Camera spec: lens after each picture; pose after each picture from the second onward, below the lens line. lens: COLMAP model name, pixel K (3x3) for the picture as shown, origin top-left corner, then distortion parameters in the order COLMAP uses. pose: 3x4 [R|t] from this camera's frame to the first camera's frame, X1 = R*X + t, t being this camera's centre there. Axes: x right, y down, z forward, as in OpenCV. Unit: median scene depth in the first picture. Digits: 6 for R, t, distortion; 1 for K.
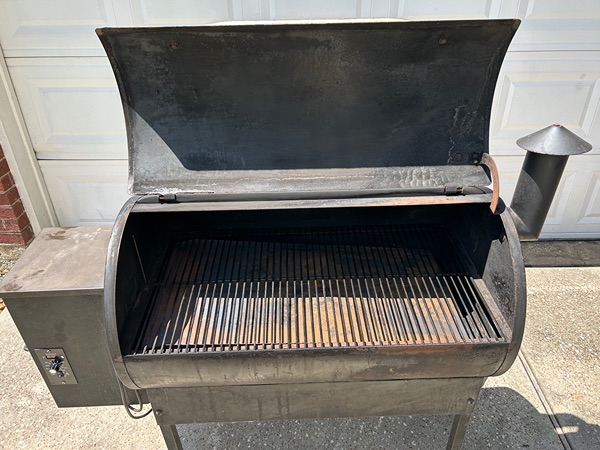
lens RADIAL K [[459.8, 0, 301.7], [0, 459.8, 225.4], [0, 0, 1]] dist [0.048782, -0.062041]
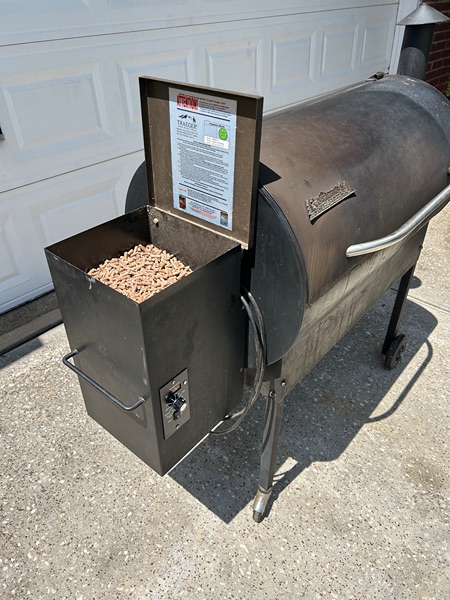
lens RADIAL K [[459.8, 0, 224.3], [0, 459.8, 300.0], [0, 0, 1]] dist [0.048782, -0.062041]
pose [[0.674793, -0.422265, 0.605266, -0.572133], [0.405138, 0.897460, 0.174437, 0.048964], [-0.616861, 0.127507, 0.776676, 0.253979]]
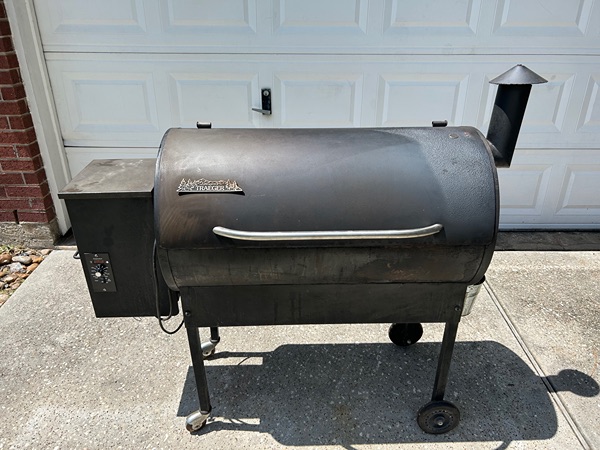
lens RADIAL K [[459.8, 0, 300.3], [0, 459.8, 222.2], [0, 0, 1]] dist [0.048782, -0.062041]
pose [[0.999848, 0.012871, 0.011733, -0.030686], [-0.011635, 0.994930, -0.099893, 0.197306], [-0.012959, 0.099742, 0.994929, -0.115850]]
